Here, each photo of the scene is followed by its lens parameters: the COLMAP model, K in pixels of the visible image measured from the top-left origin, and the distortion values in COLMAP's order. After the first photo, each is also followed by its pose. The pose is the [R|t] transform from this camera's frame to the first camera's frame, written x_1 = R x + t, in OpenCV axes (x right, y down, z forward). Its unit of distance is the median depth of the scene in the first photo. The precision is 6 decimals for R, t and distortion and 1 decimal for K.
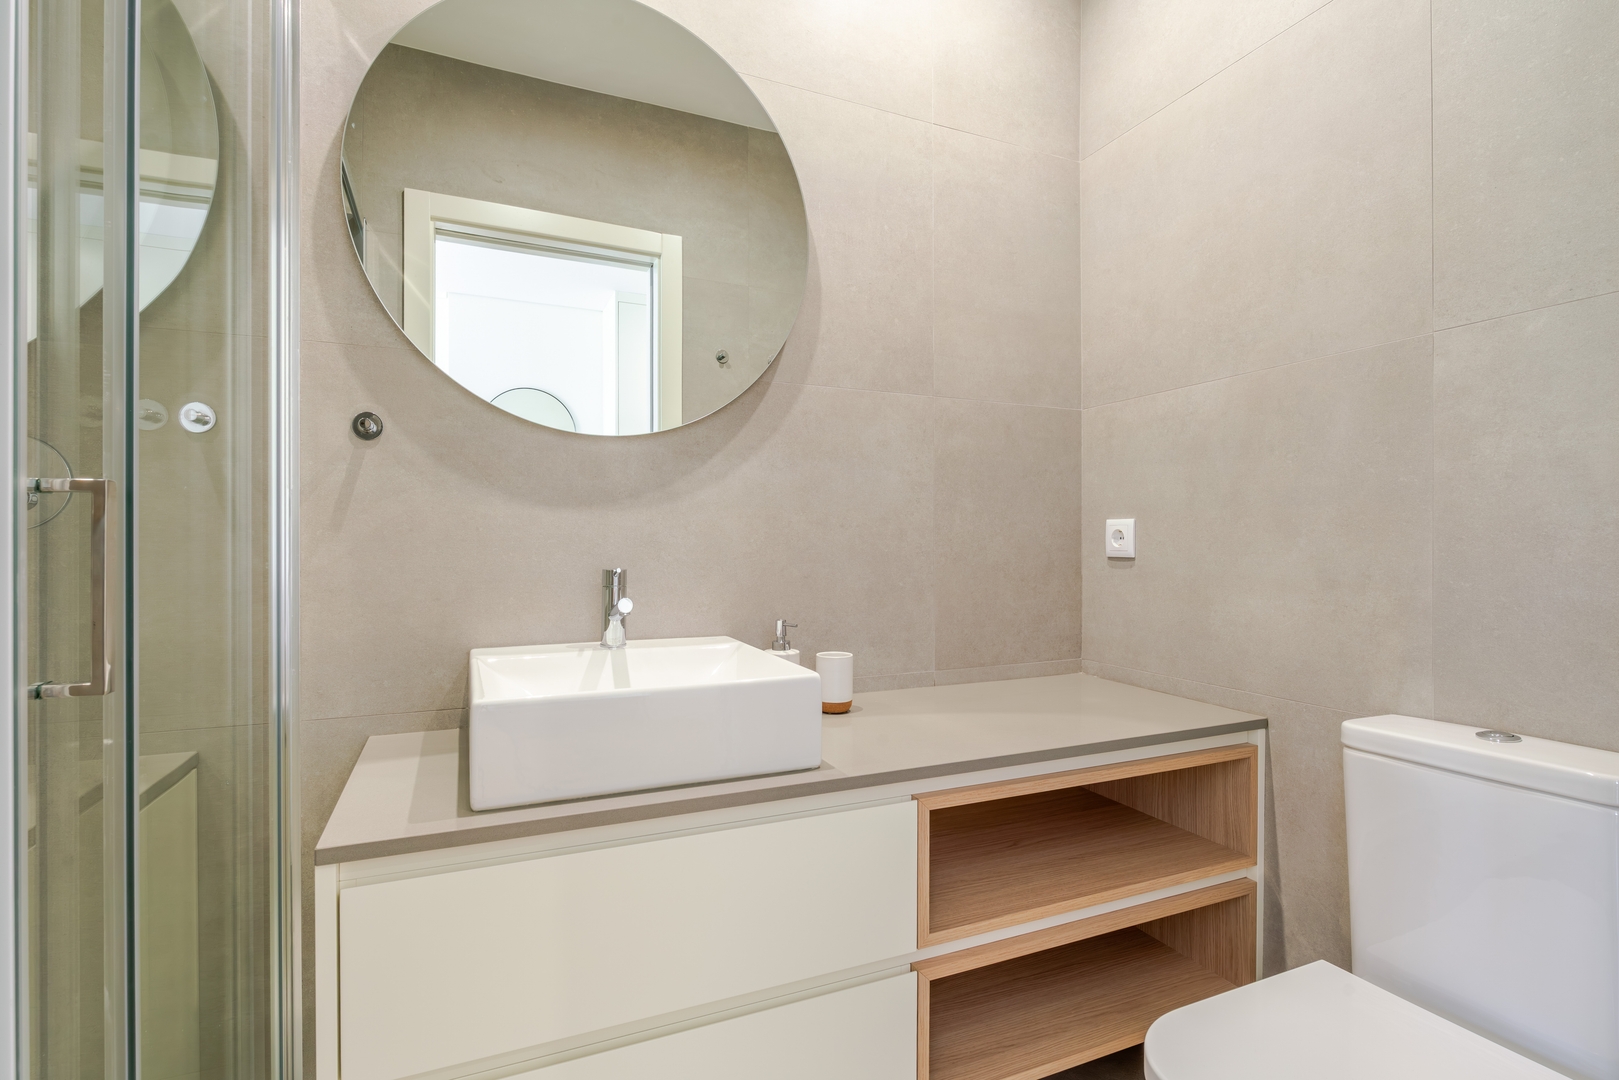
lens RADIAL K [[784.5, 0, 811.8], [0, 784.5, 543.1], [0, 0, 1]] dist [-0.010426, 0.003759]
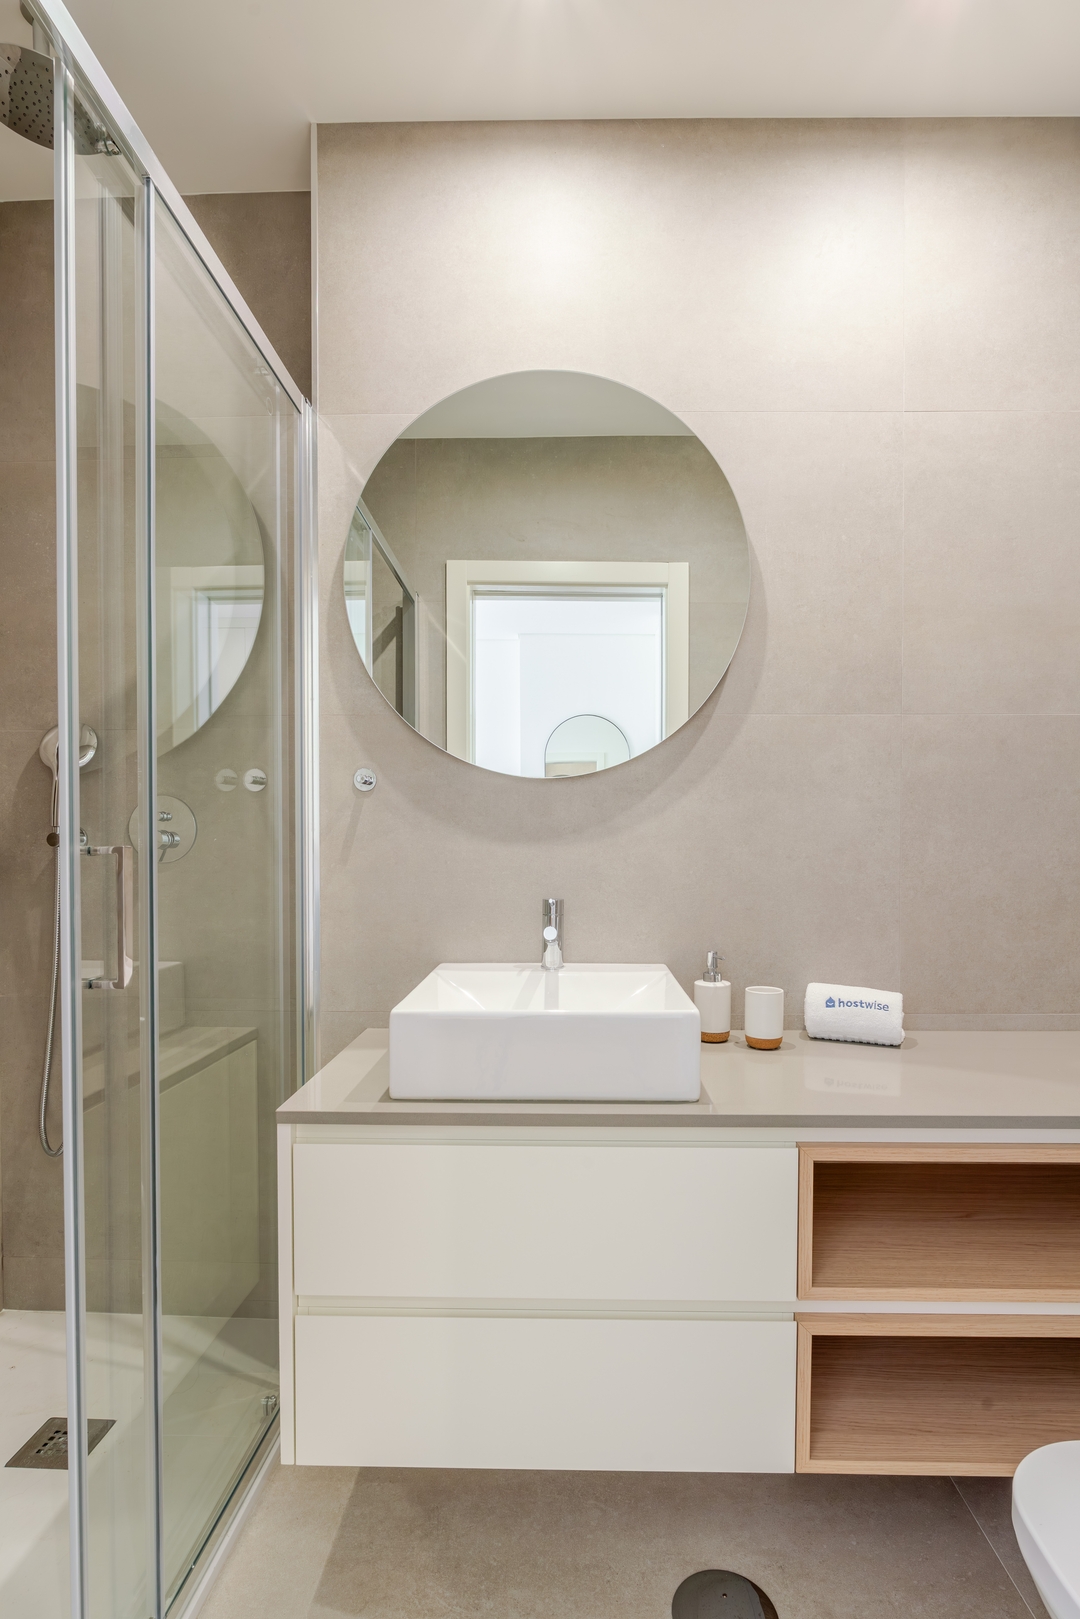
lens RADIAL K [[793.3, 0, 563.7], [0, 793.3, 867.9], [0, 0, 1]] dist [-0.005955, 0.000800]
pose [[0.903644, 0.009994, -0.428167, 0.241819], [-0.000696, 0.999761, 0.021867, -0.034824], [0.428283, -0.019462, 0.903435, -0.006680]]
